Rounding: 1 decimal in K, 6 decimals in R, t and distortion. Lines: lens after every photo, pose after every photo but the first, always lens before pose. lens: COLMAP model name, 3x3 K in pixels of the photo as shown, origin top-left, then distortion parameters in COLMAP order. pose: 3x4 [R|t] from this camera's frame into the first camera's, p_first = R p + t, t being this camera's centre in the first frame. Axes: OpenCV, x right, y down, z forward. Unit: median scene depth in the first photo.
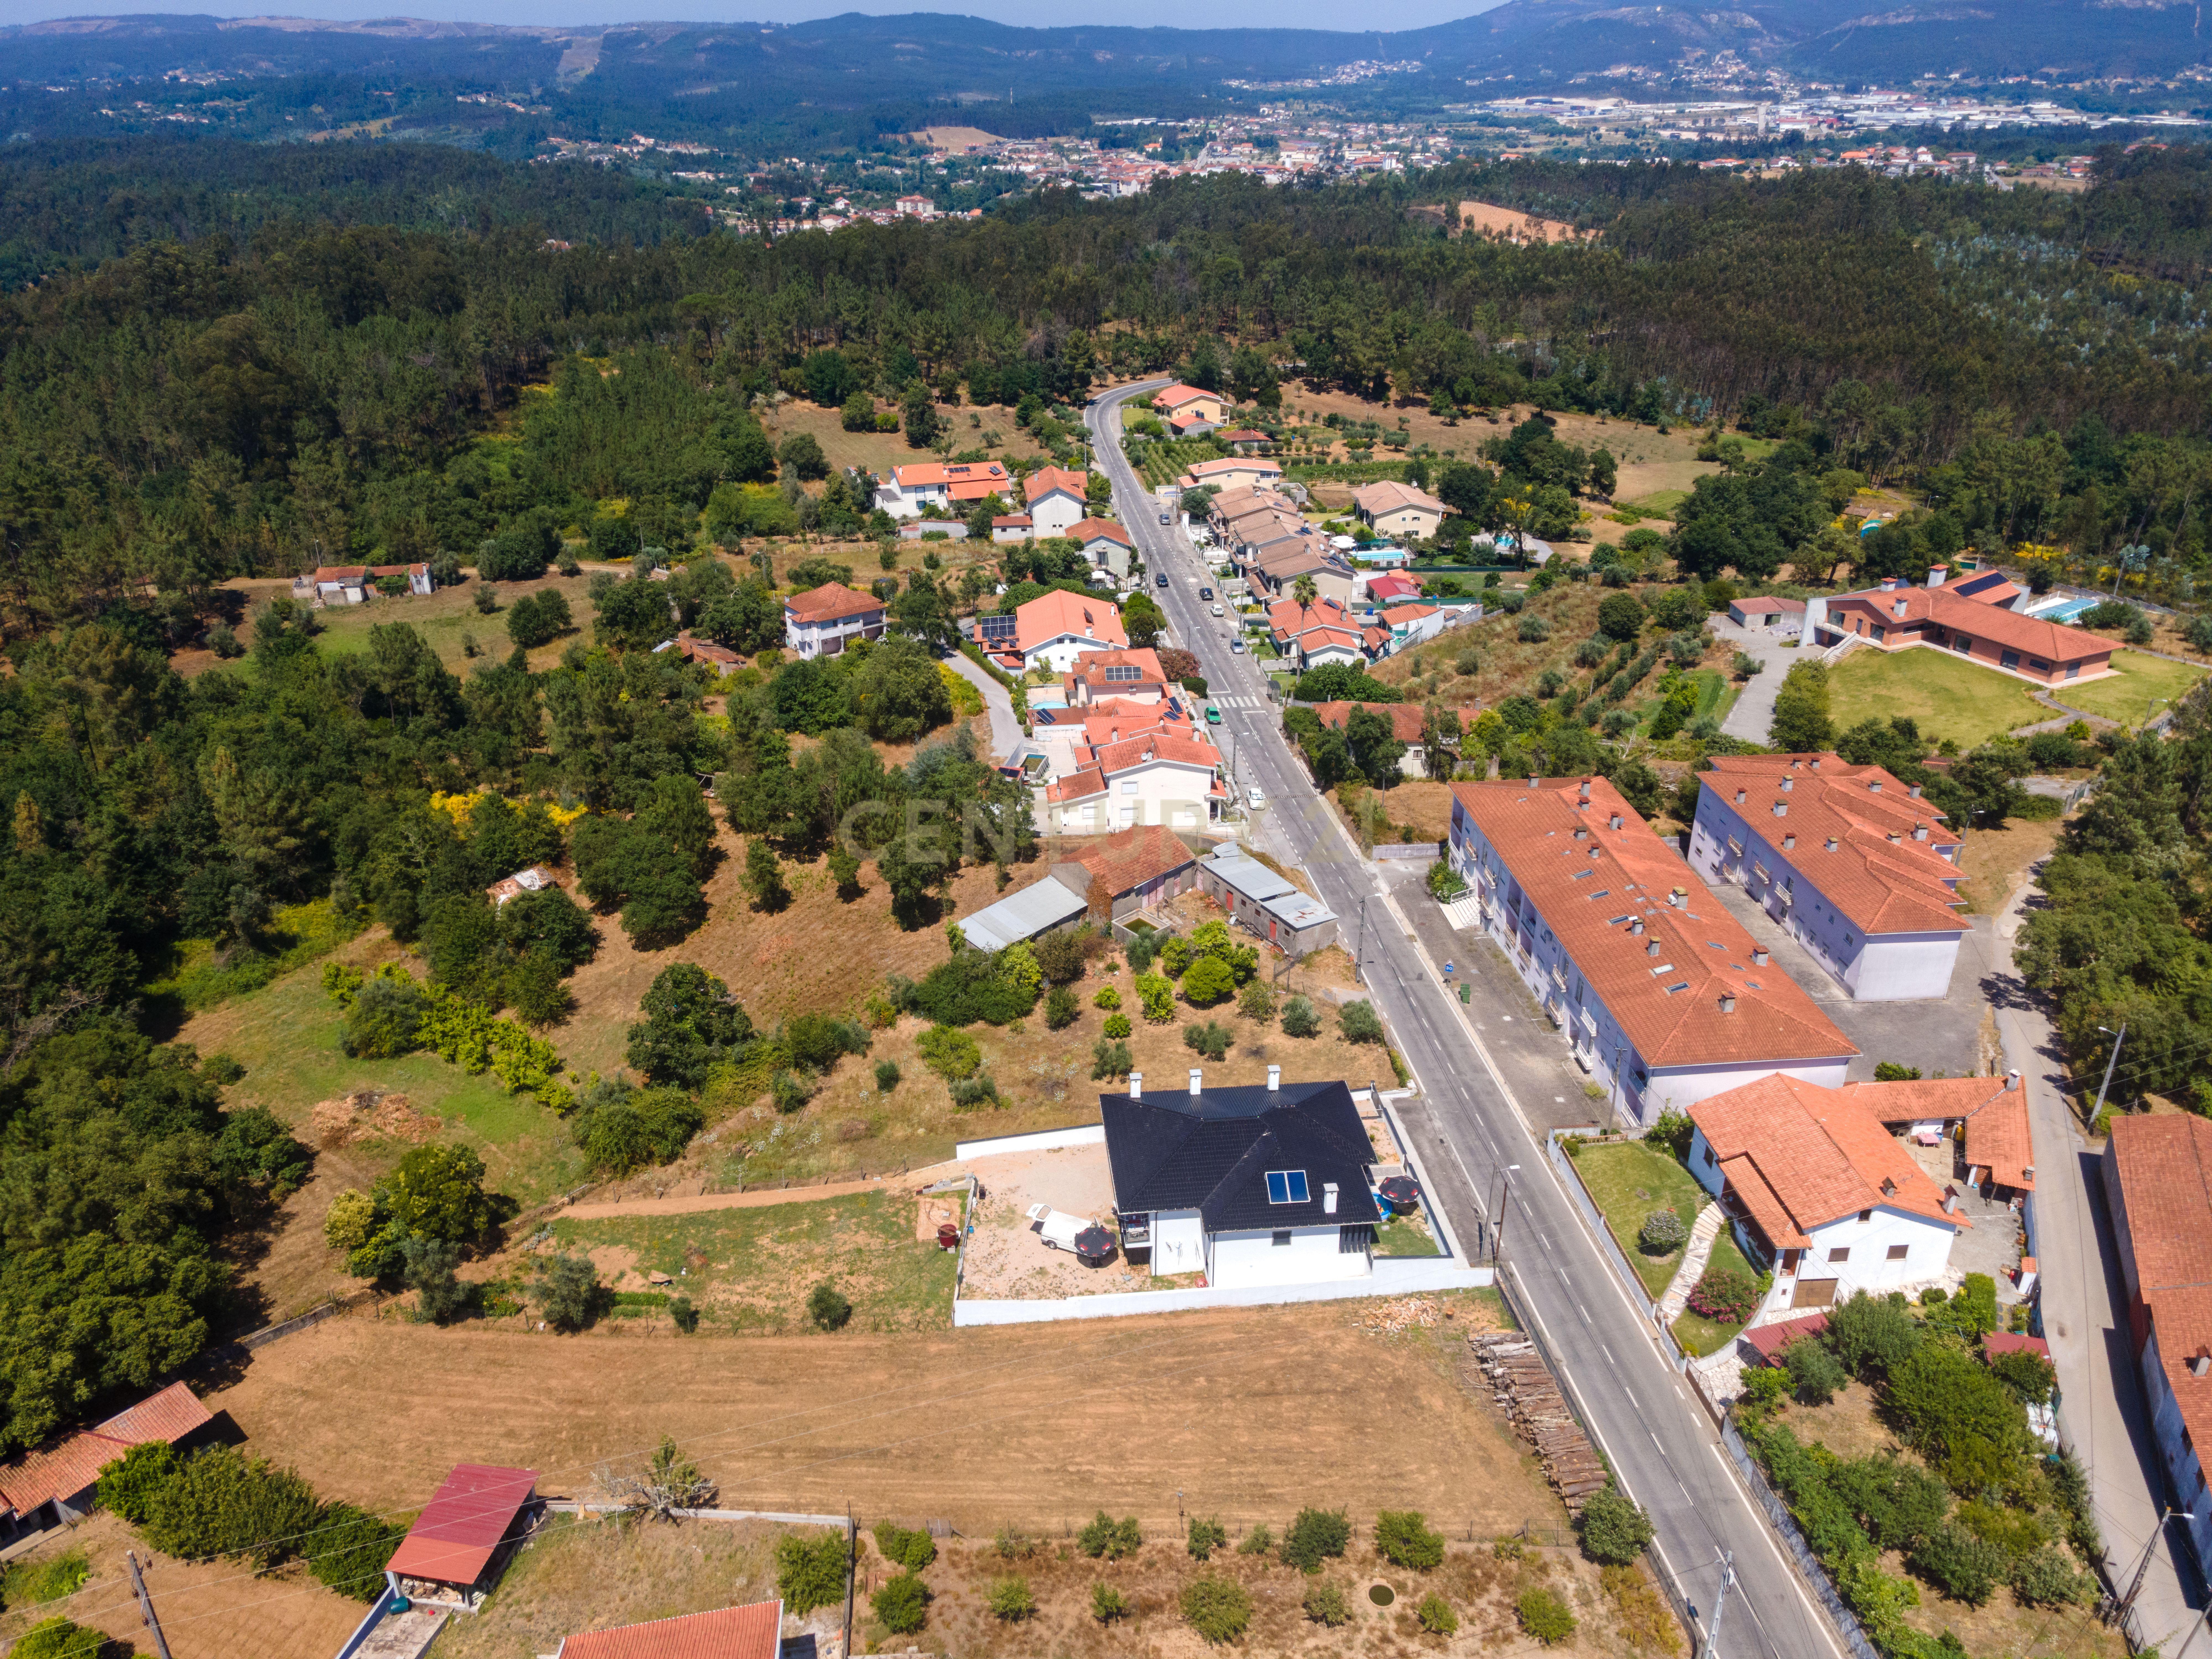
lens RADIAL K [[1601.5, 0, 1092.1], [0, 1601.5, 831.4], [0, 0, 1]] dist [0.023929, 0.033967]
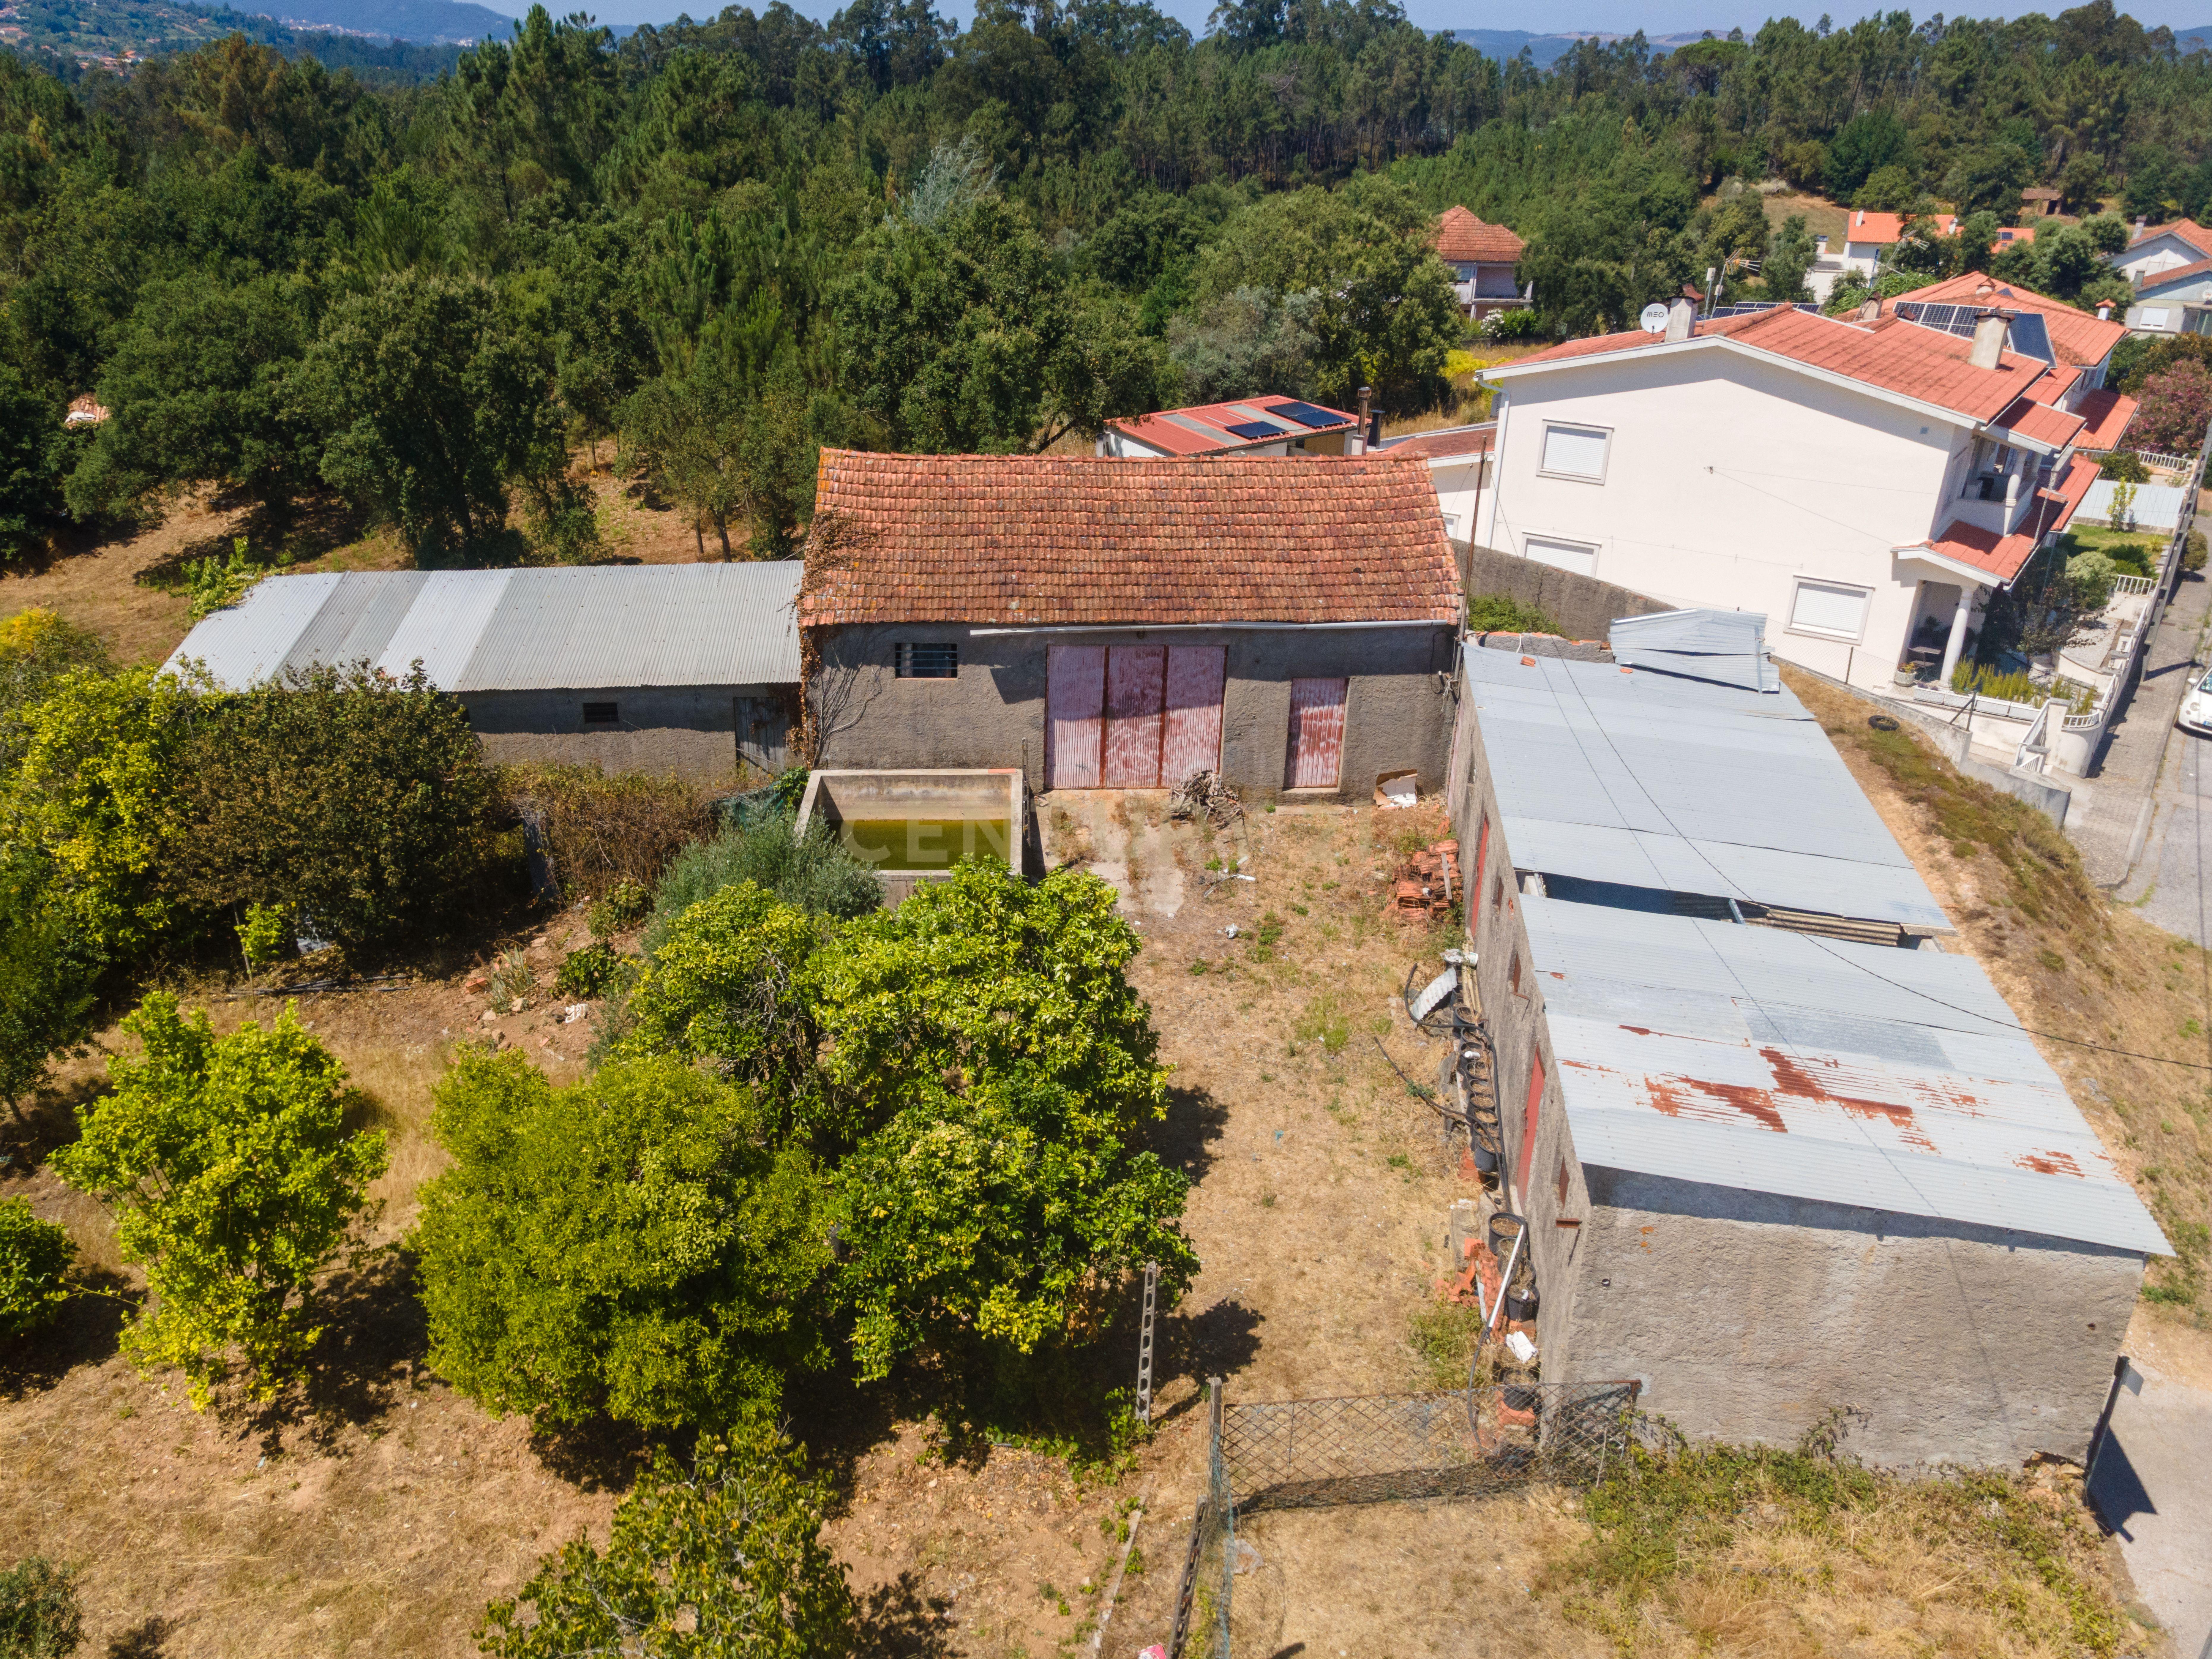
lens RADIAL K [[1702.3, 0, 1064.0], [0, 1702.3, 855.5], [0, 0, 1]] dist [0.044110, 0.009592]
pose [[0.767249, 0.288483, -0.572805, 0.111882], [-0.303605, 0.950087, 0.071827, 0.031197], [0.564936, 0.118798, 0.816538, 0.629203]]
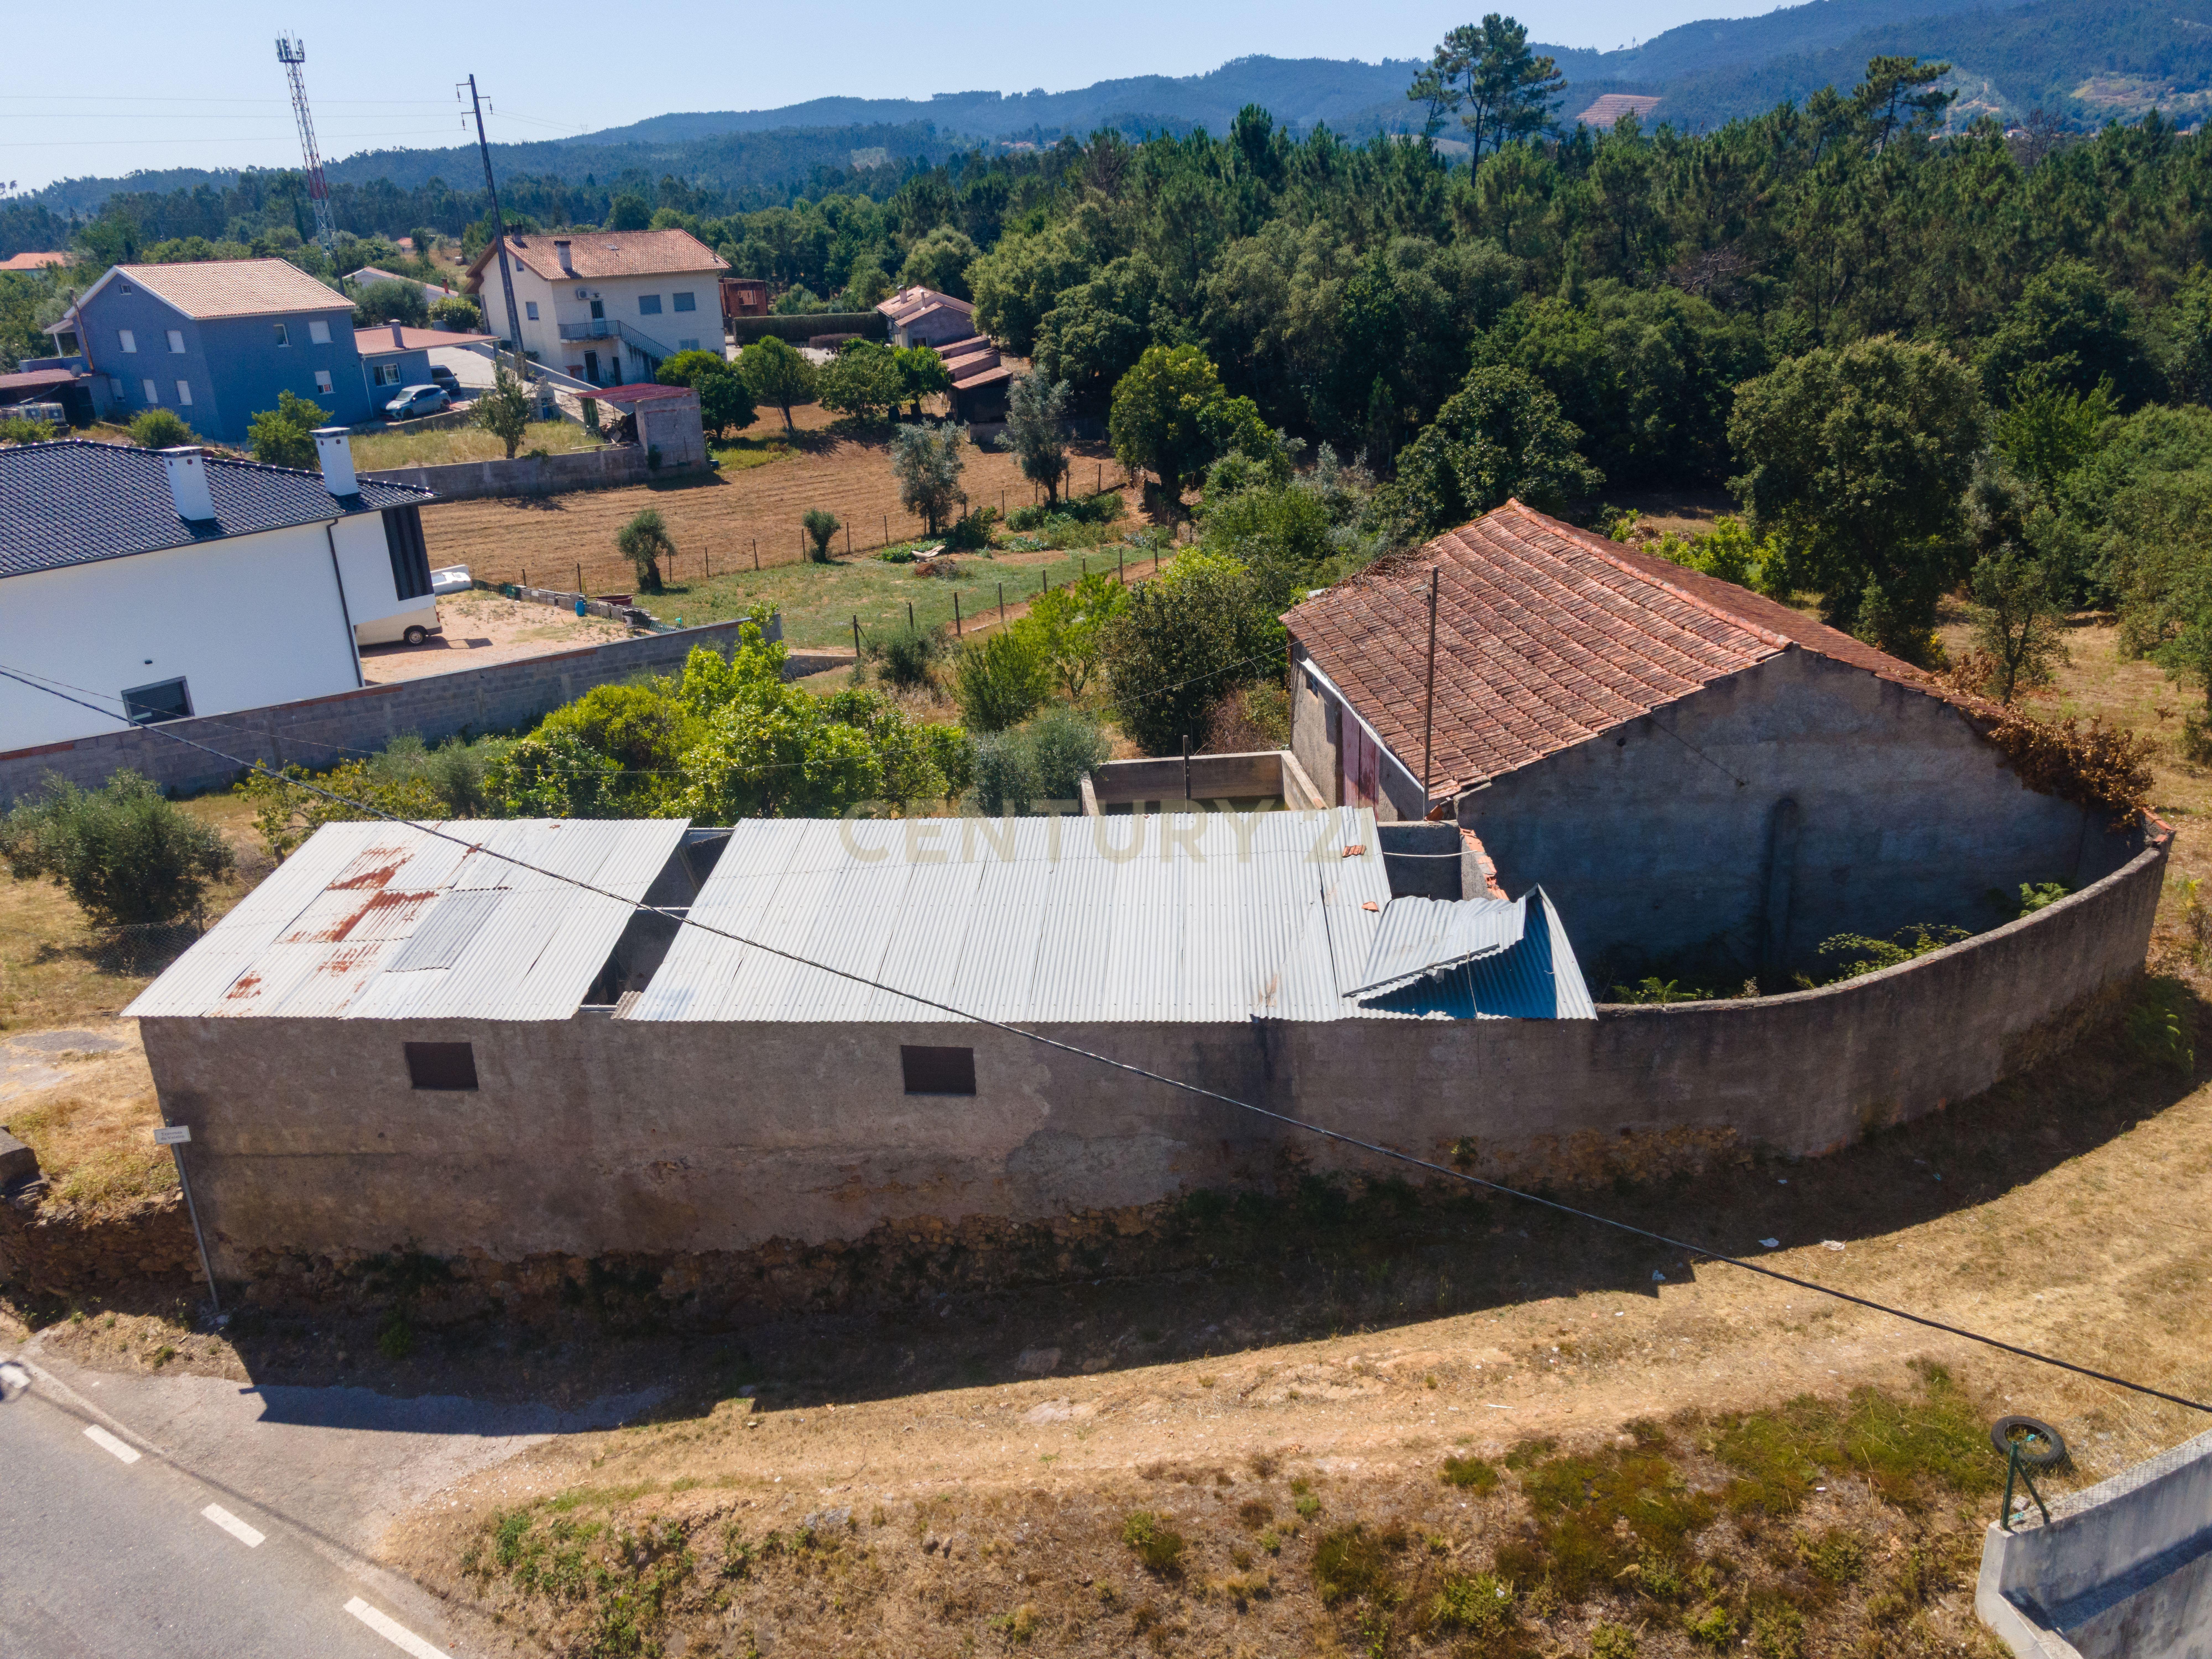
lens RADIAL K [[1601.5, 0, 1092.1], [0, 1601.5, 831.4], [0, 0, 1]] dist [0.023929, 0.033967]
pose [[-0.607852, 0.305063, -0.733112, 0.142054], [-0.312341, 0.756972, 0.573966, -0.040826], [0.730041, 0.577867, -0.364843, 0.787454]]
